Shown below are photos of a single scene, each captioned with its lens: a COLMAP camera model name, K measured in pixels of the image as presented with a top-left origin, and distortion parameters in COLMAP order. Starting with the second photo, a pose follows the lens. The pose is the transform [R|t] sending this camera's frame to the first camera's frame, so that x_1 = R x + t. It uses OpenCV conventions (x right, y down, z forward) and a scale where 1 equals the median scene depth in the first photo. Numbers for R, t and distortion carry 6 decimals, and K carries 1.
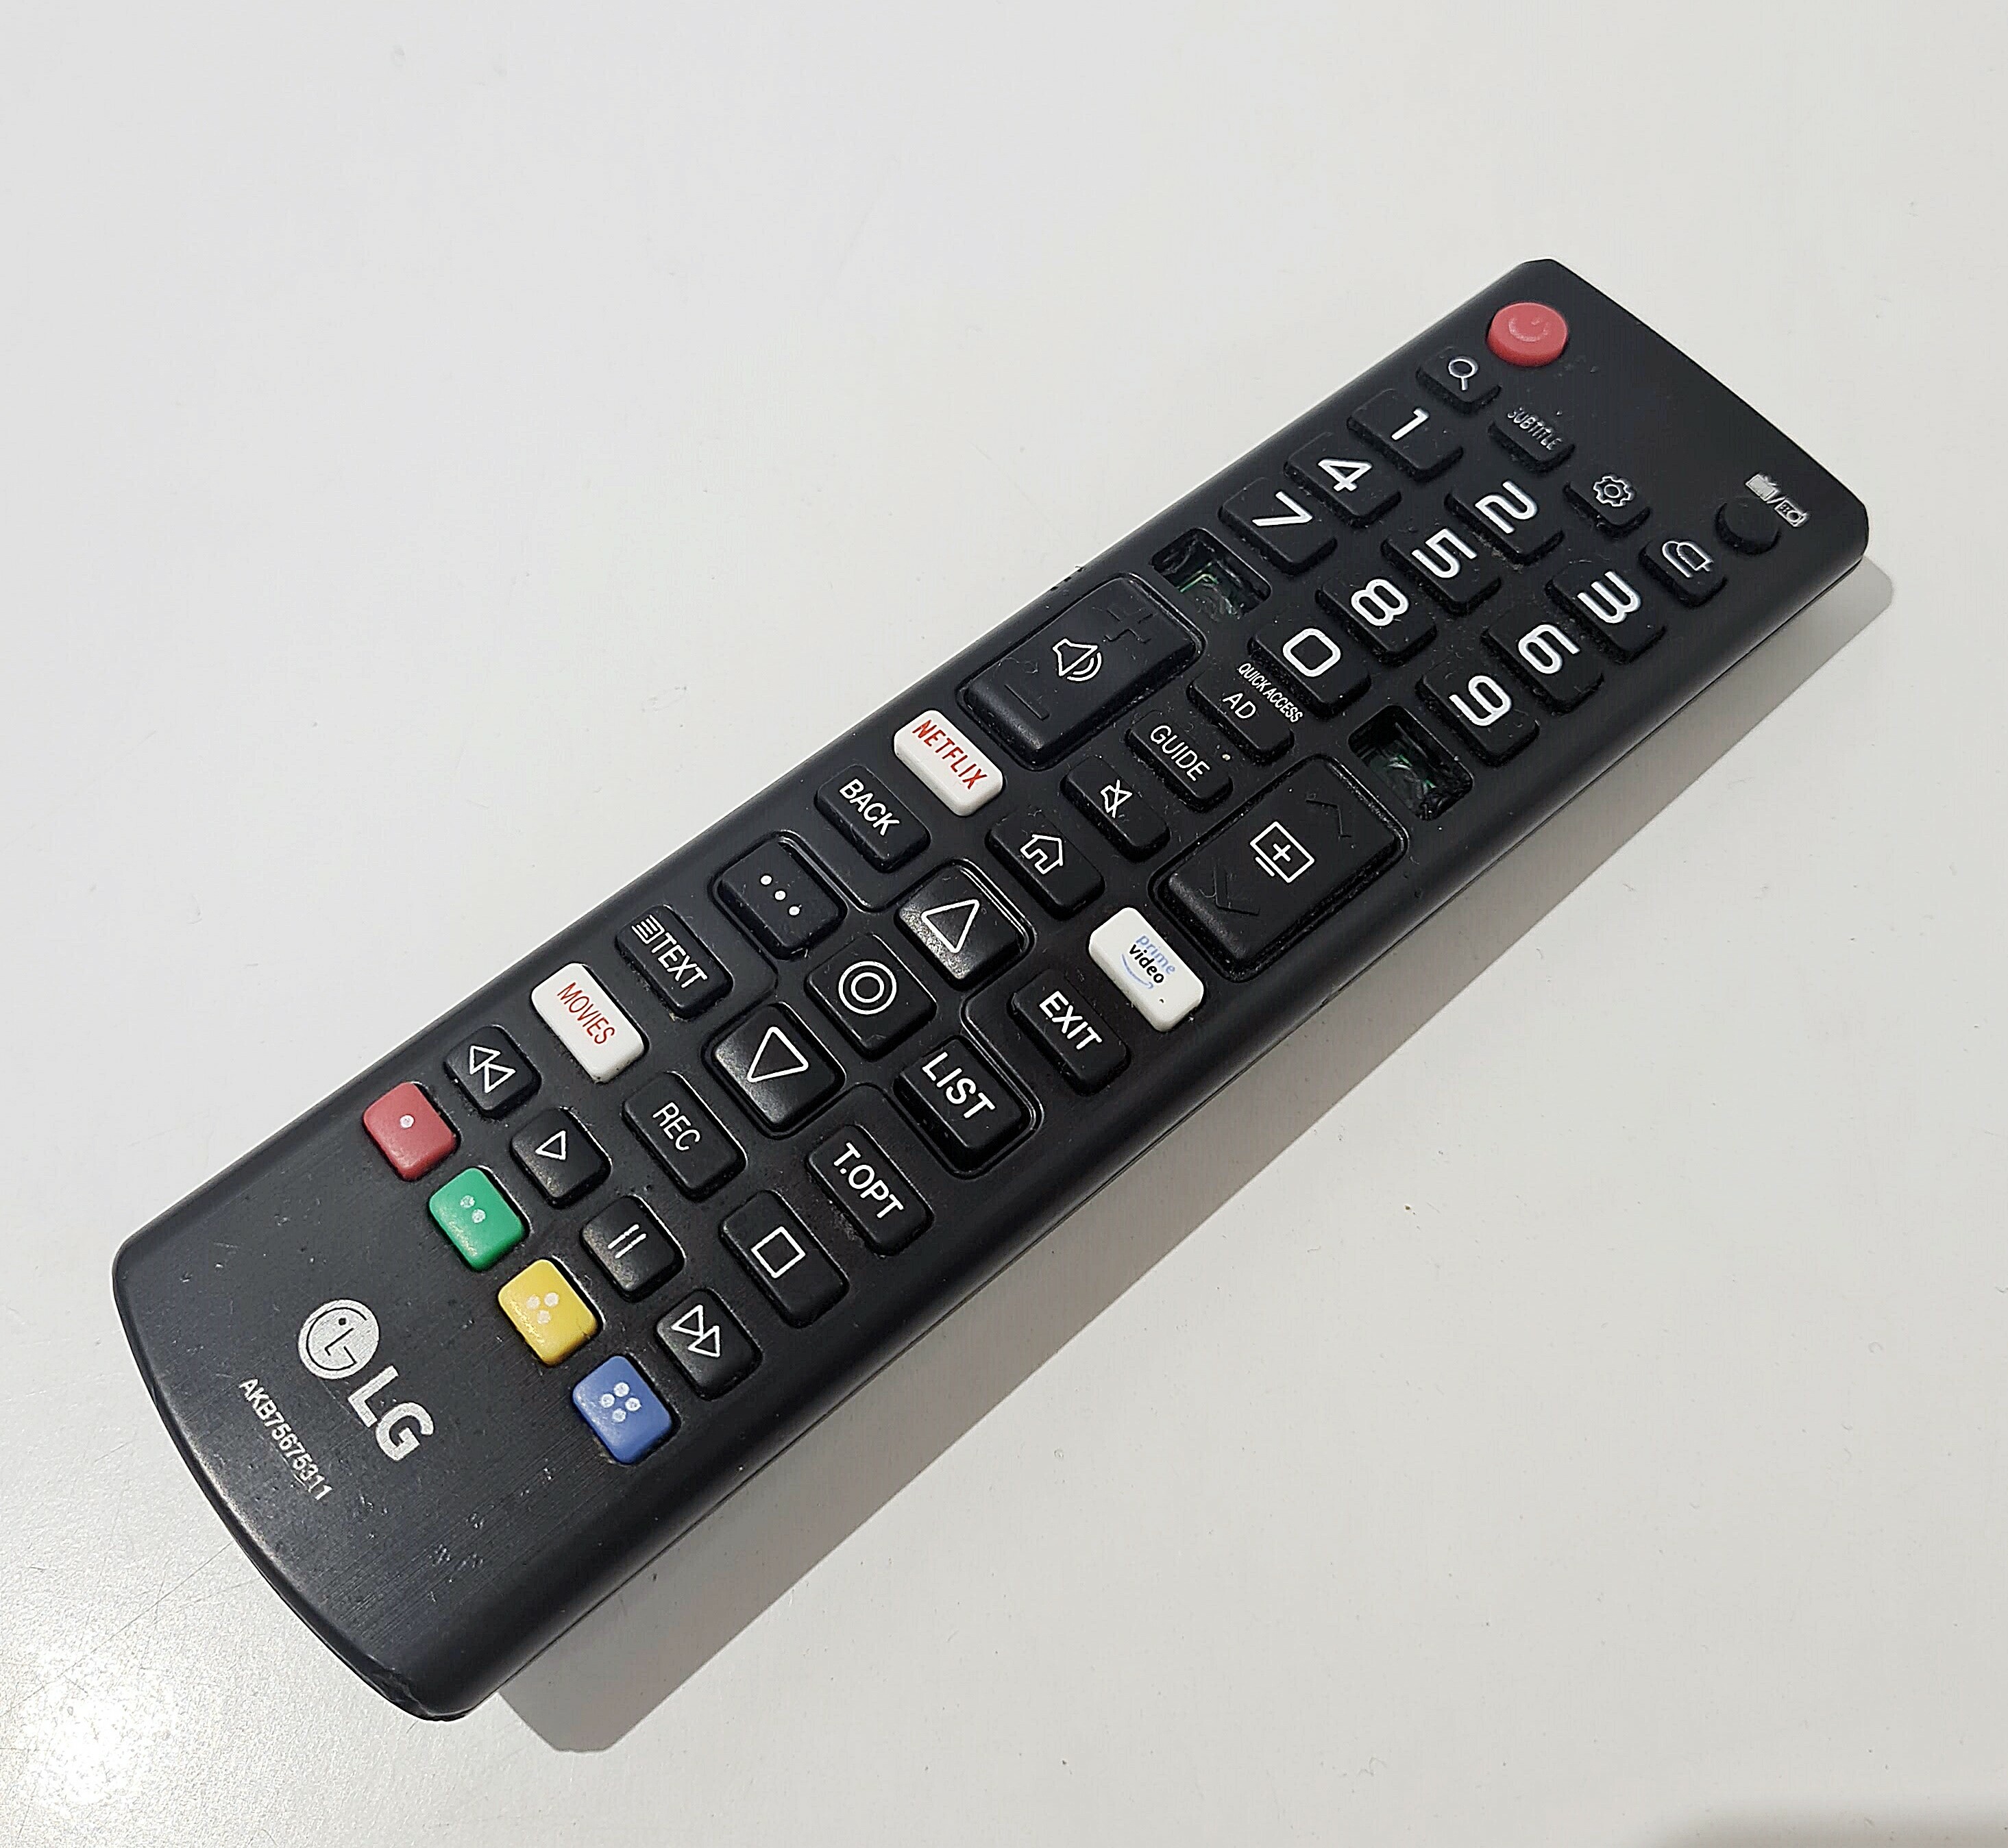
lens RADIAL K [[1969.2, 0, 1002.4], [0, 1969.2, 960.0], [0, 0, 1]] dist [0.027062, 0.000404]
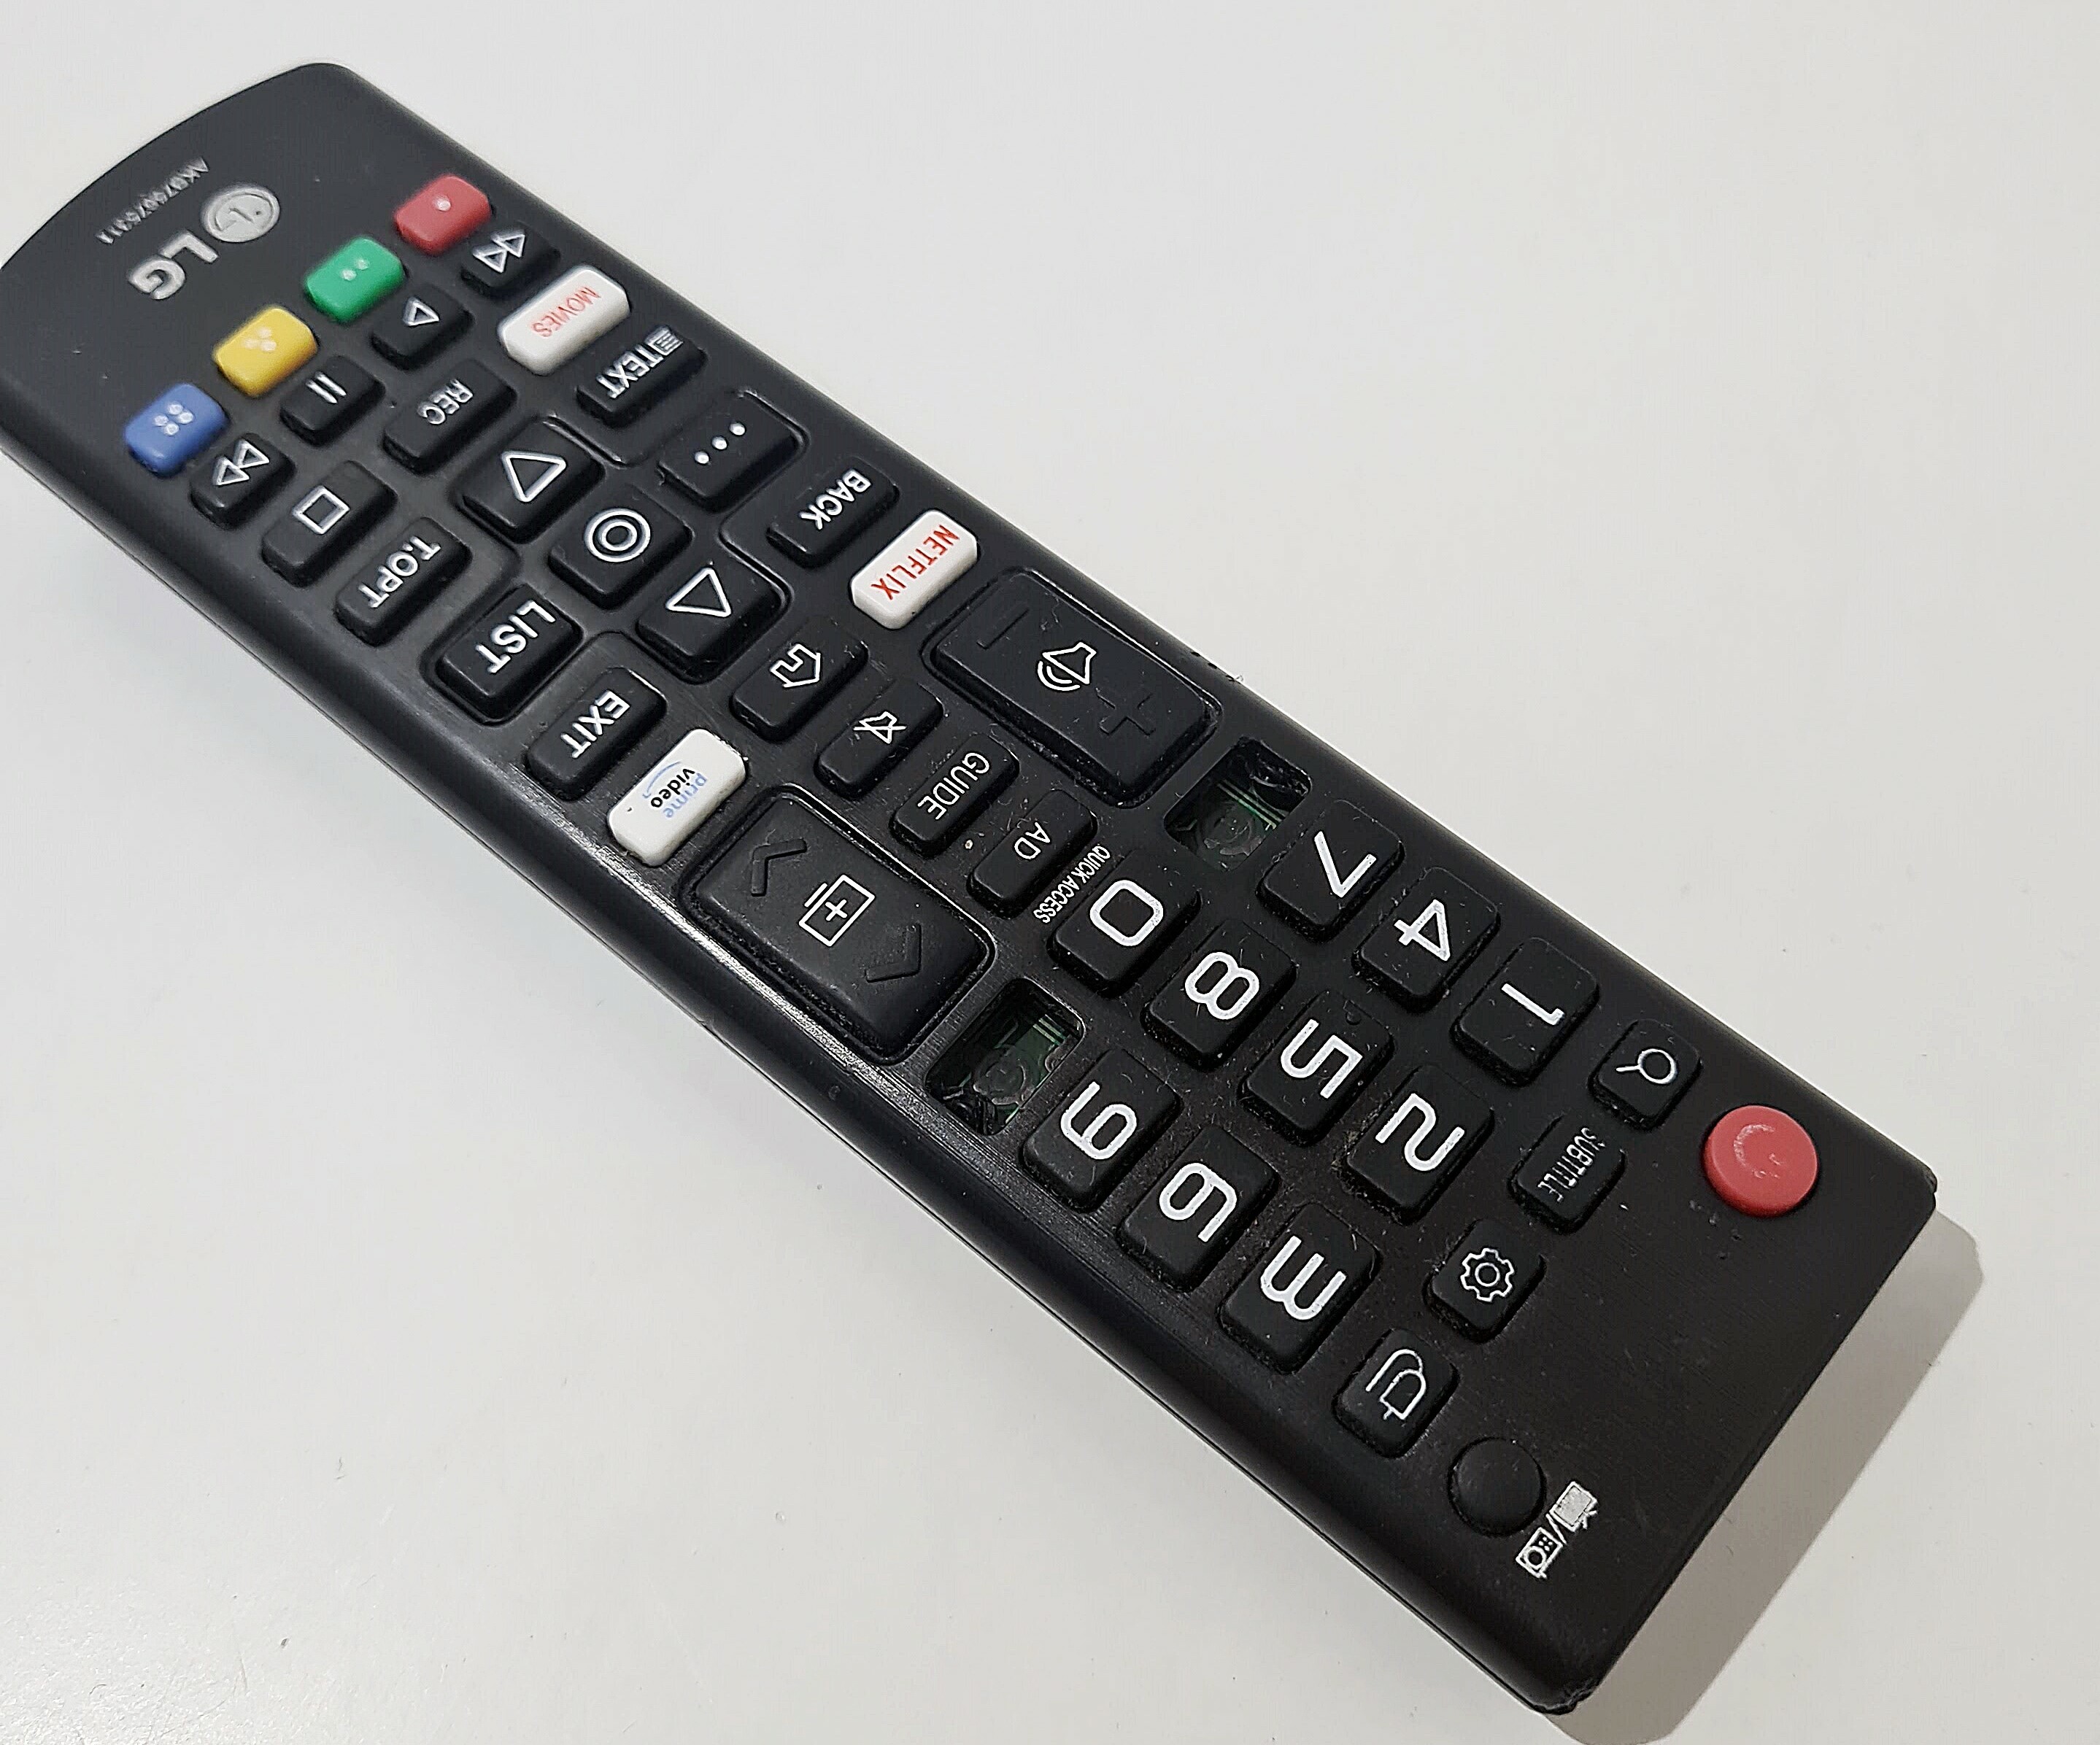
lens RADIAL K [[2298.7, 0, 1050.0], [0, 2298.7, 872.5], [0, 0, 1]] dist [0.002178, 0.015507]
pose [[0.162463, 0.871780, -0.462175, 0.583828], [-0.887879, 0.333492, 0.316945, -0.441747], [0.430438, 0.358863, 0.828215, 0.232277]]
